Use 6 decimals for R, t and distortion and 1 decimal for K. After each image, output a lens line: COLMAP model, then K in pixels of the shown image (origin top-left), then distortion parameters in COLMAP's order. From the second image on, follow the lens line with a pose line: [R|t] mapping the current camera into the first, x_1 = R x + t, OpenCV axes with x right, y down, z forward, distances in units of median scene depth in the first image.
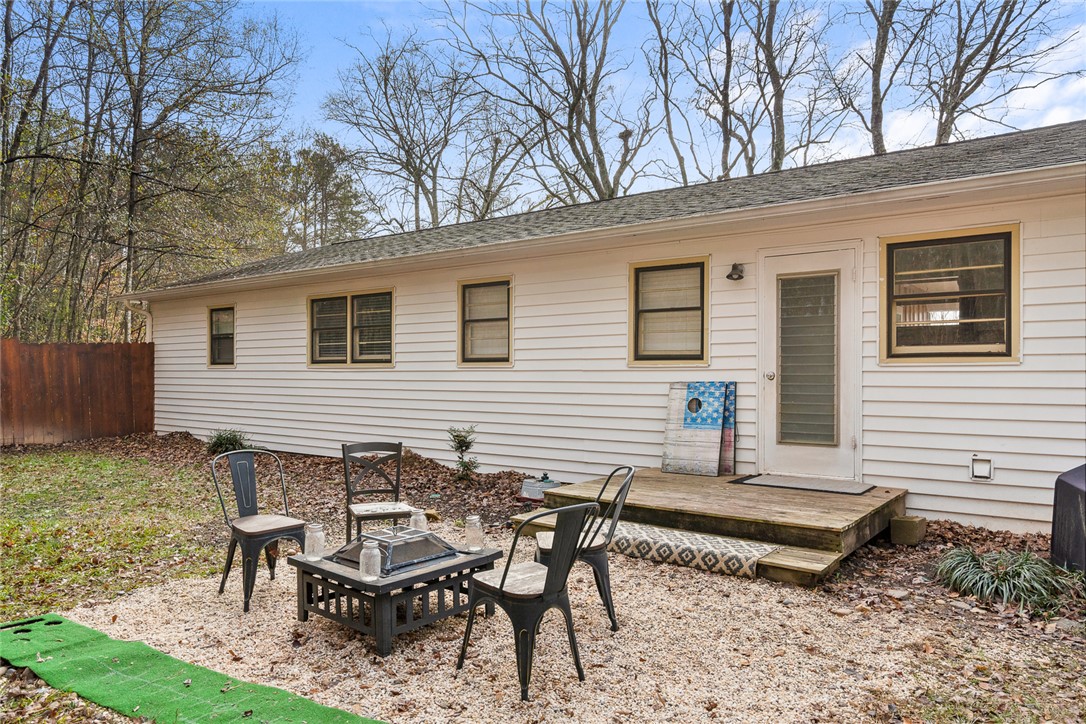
lens RADIAL K [[534.8, 0, 543.0], [0, 534.8, 357.7], [0, 0, 1]] dist [0.002079, 0.000033]
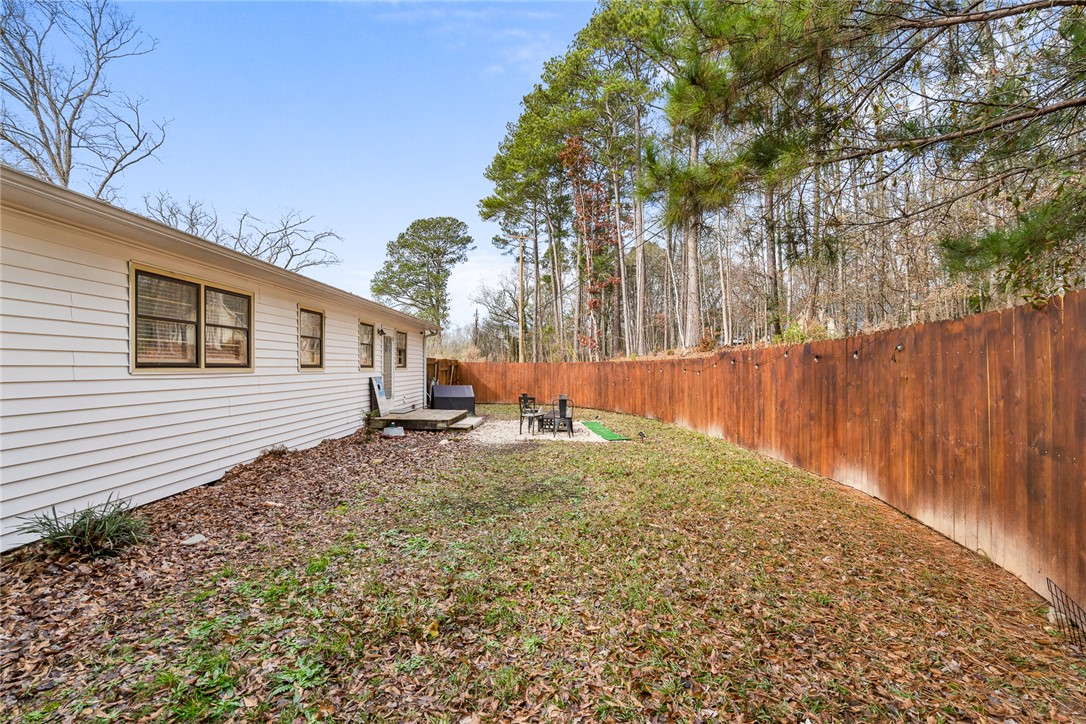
lens RADIAL K [[498.0, 0, 547.8], [0, 498.0, 369.0], [0, 0, 1]] dist [-0.010573, 0.003265]
pose [[-0.480602, 0.008663, 0.876896, -1.204215], [0.001600, 0.999958, -0.009001, 0.019019], [-0.876938, -0.002923, -0.480596, 0.853653]]
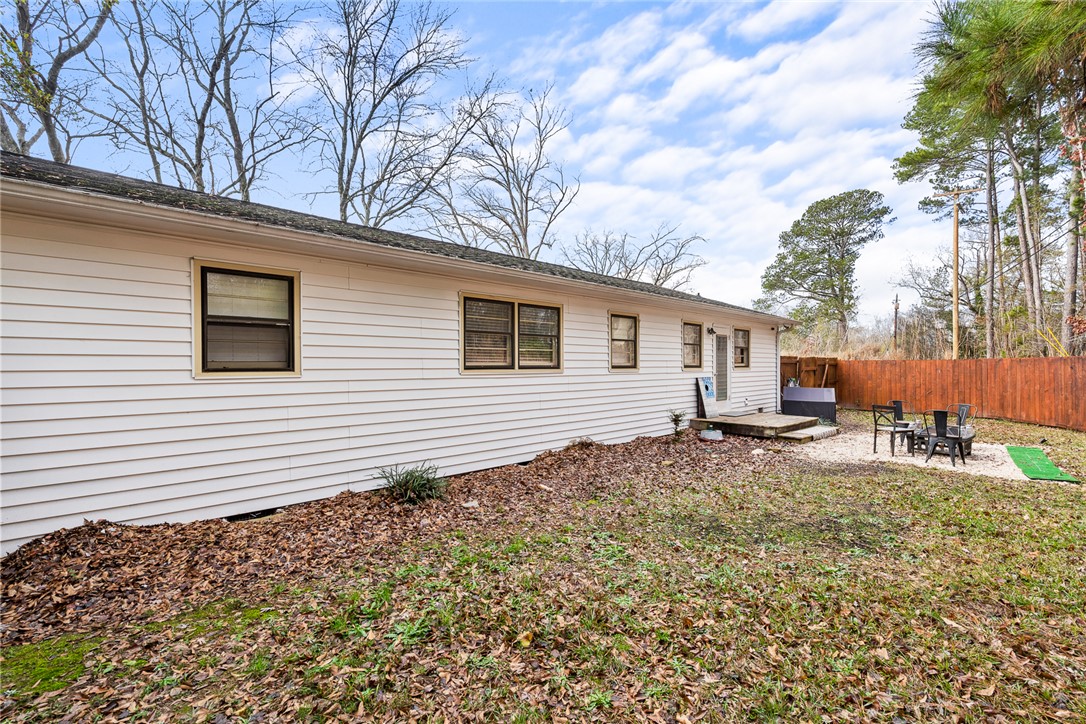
lens RADIAL K [[498.0, 0, 542.8], [0, 498.0, 369.1], [0, 0, 1]] dist [-0.010573, 0.003265]
pose [[0.291105, 0.008321, 0.956655, -1.180206], [-0.000630, 0.999964, -0.008506, 0.017426], [-0.956691, 0.001874, 0.291100, 0.641832]]
